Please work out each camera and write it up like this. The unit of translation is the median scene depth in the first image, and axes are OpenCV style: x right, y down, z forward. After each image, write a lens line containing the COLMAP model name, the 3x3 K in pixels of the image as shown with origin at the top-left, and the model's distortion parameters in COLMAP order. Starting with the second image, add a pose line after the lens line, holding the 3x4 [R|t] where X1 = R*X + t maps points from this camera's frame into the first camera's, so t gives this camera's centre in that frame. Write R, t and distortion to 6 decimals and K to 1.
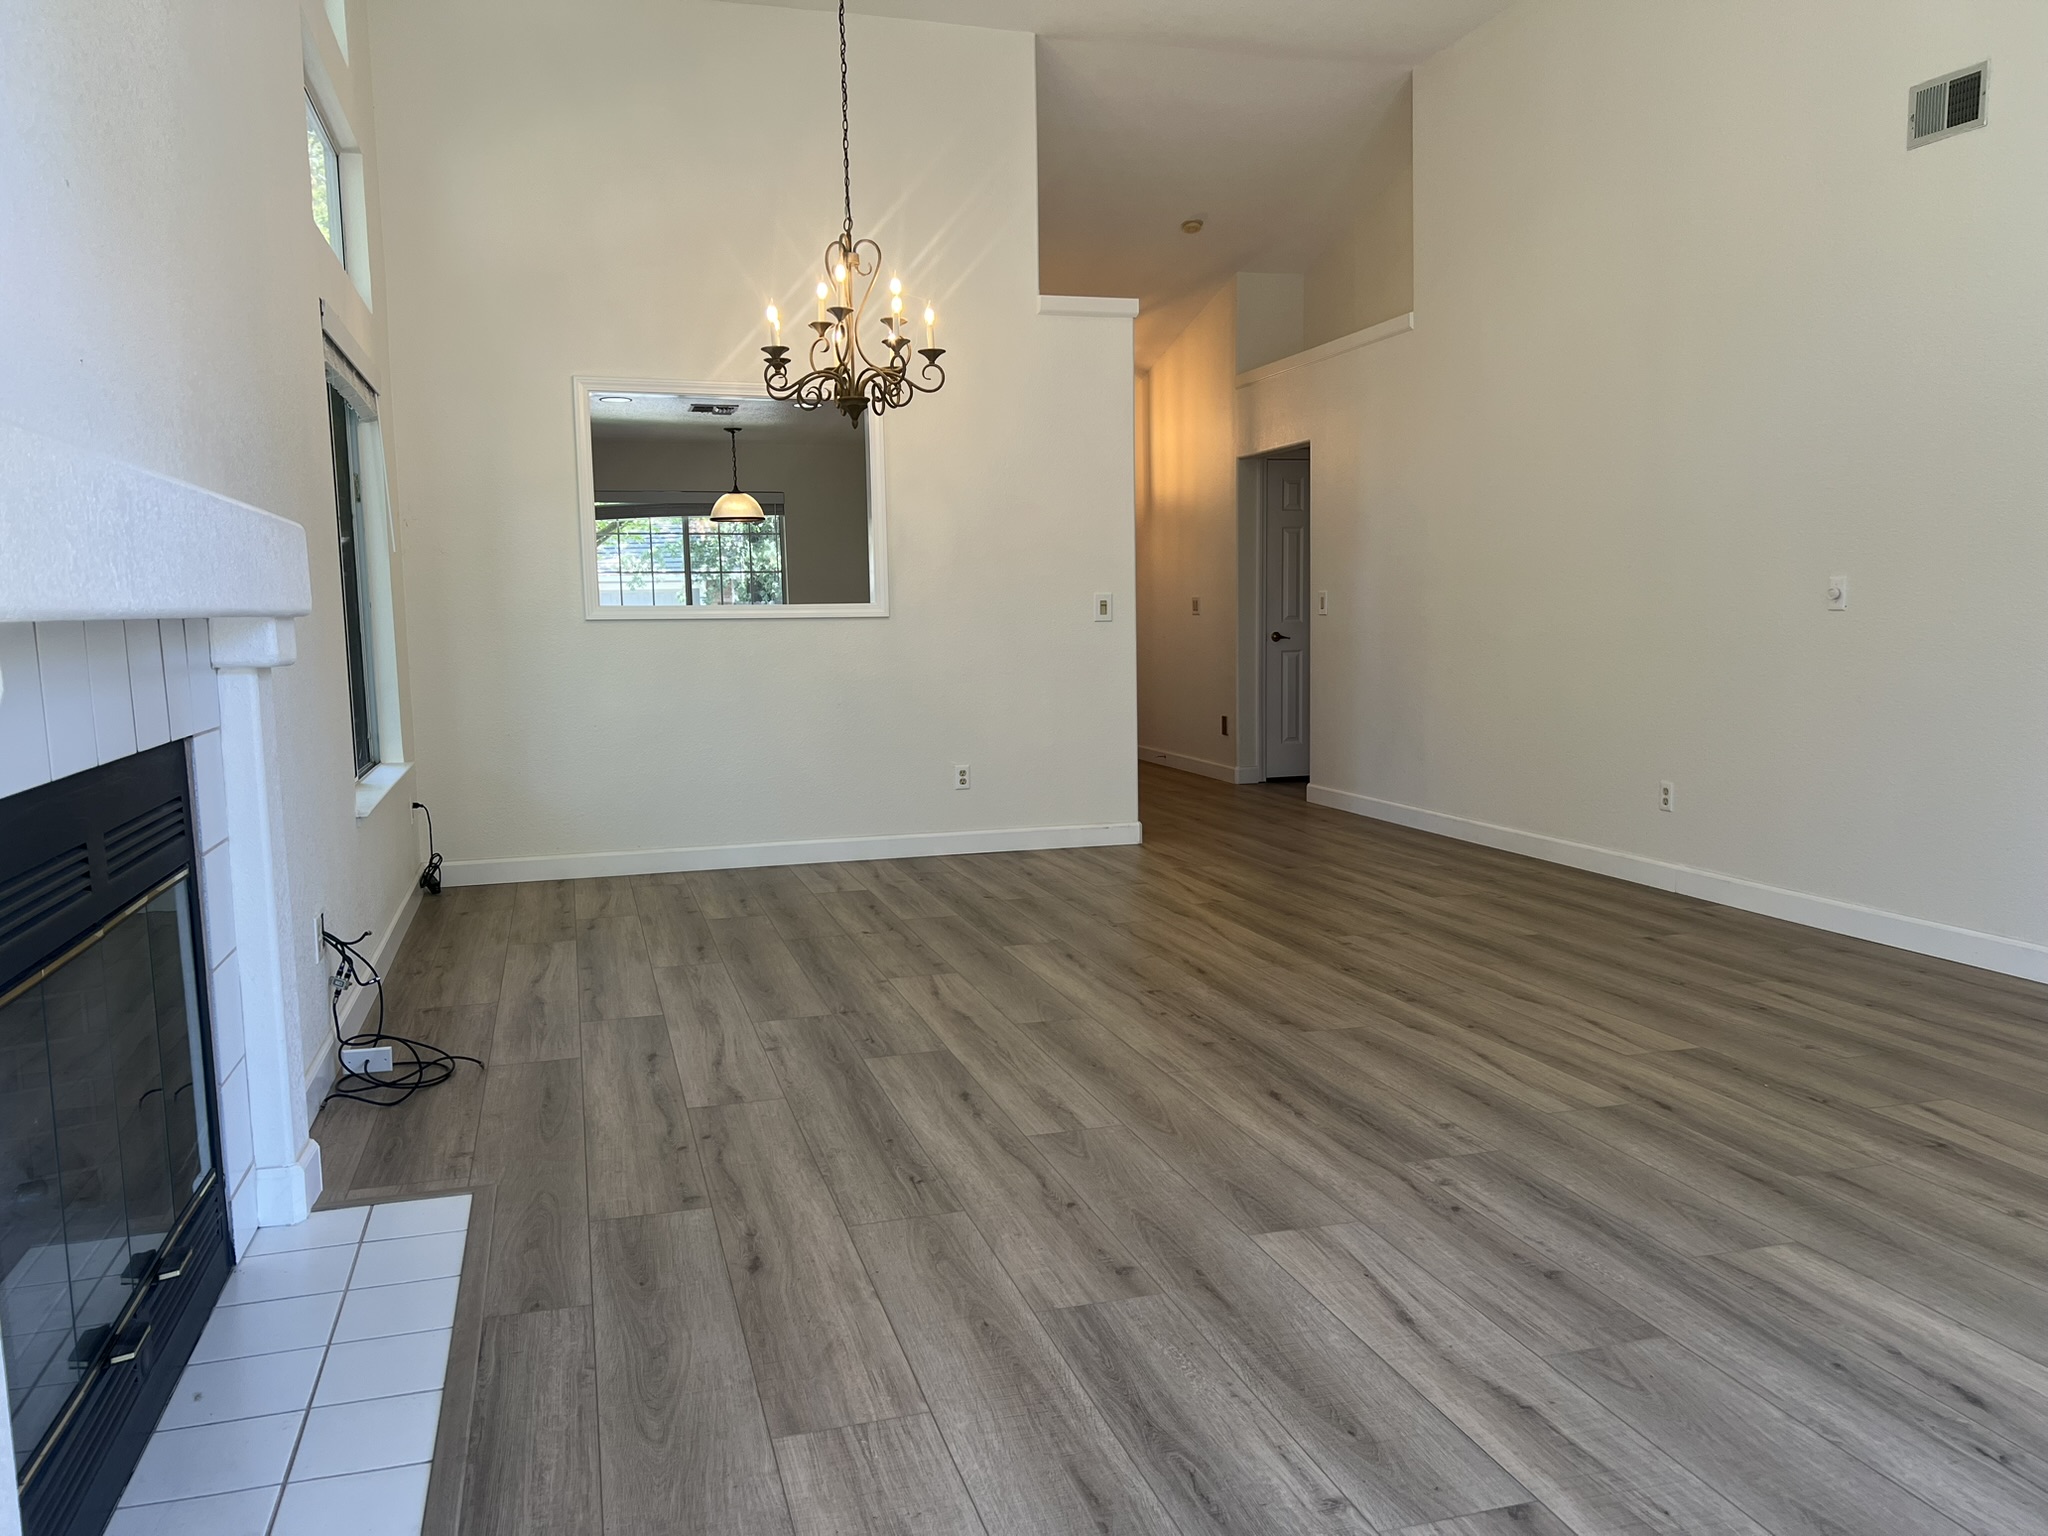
lens RADIAL K [[1537.8, 0, 1024.1], [0, 1537.8, 772.0], [0, 0, 1]] dist [0.001413, -0.001896]
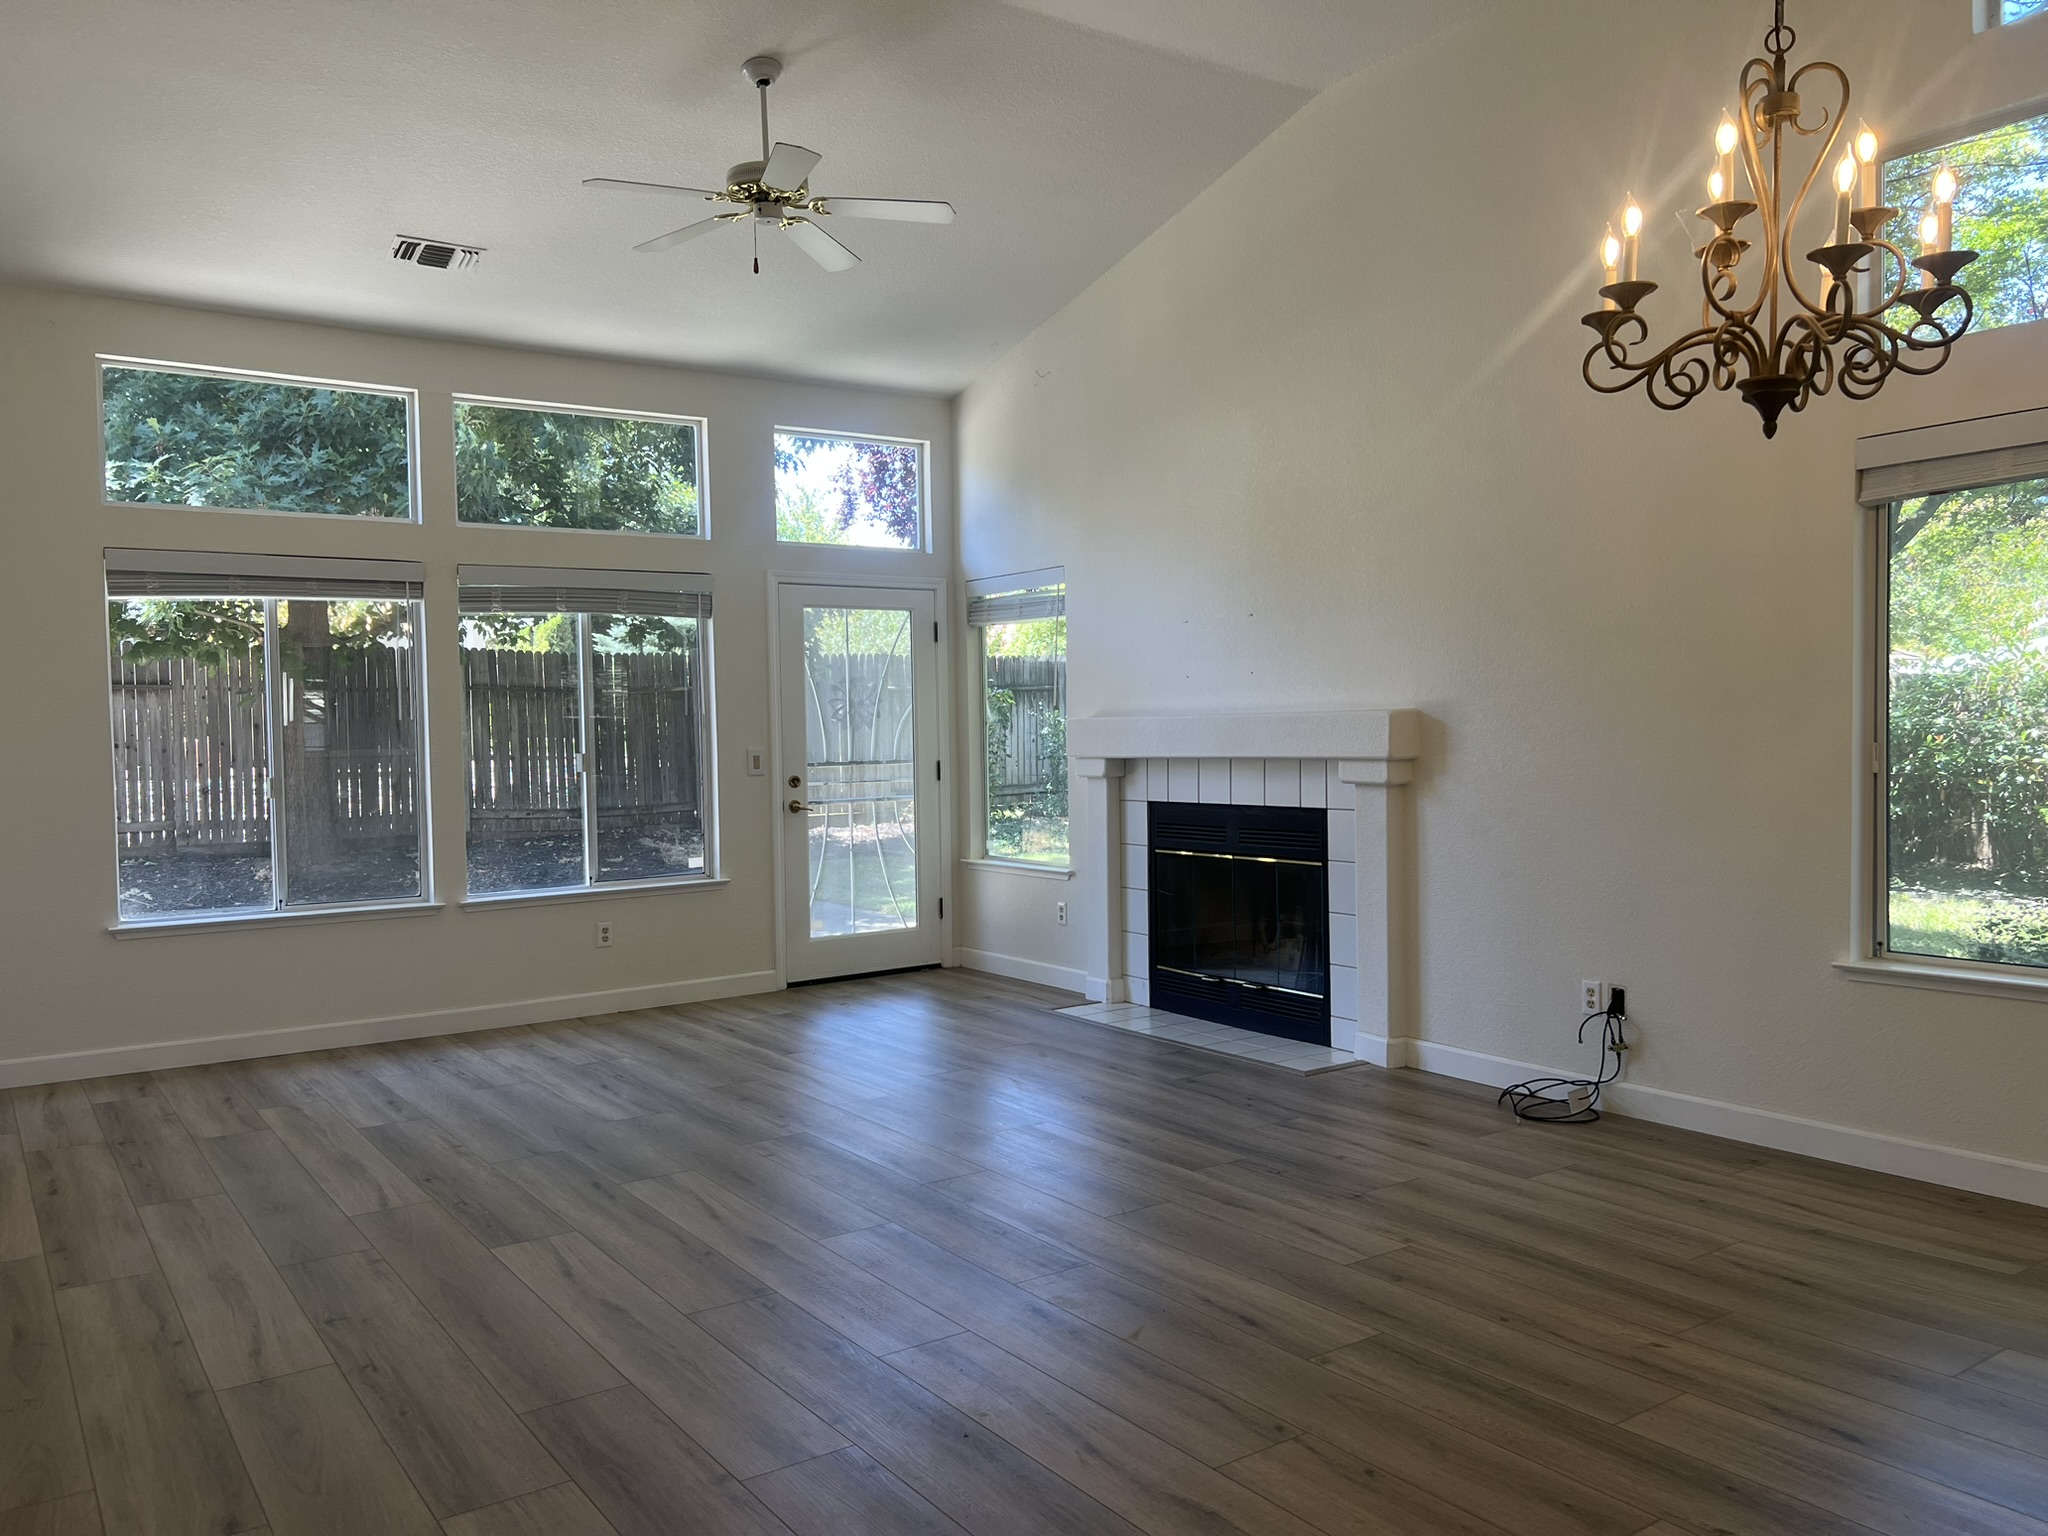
lens RADIAL K [[1537.8, 0, 1023.9], [0, 1537.8, 772.1], [0, 0, 1]] dist [0.001413, -0.001896]
pose [[-0.948587, 0.046761, -0.313045, 0.406742], [0.003176, 0.990383, 0.138315, -0.263201], [0.316502, 0.130209, -0.939613, 1.995118]]
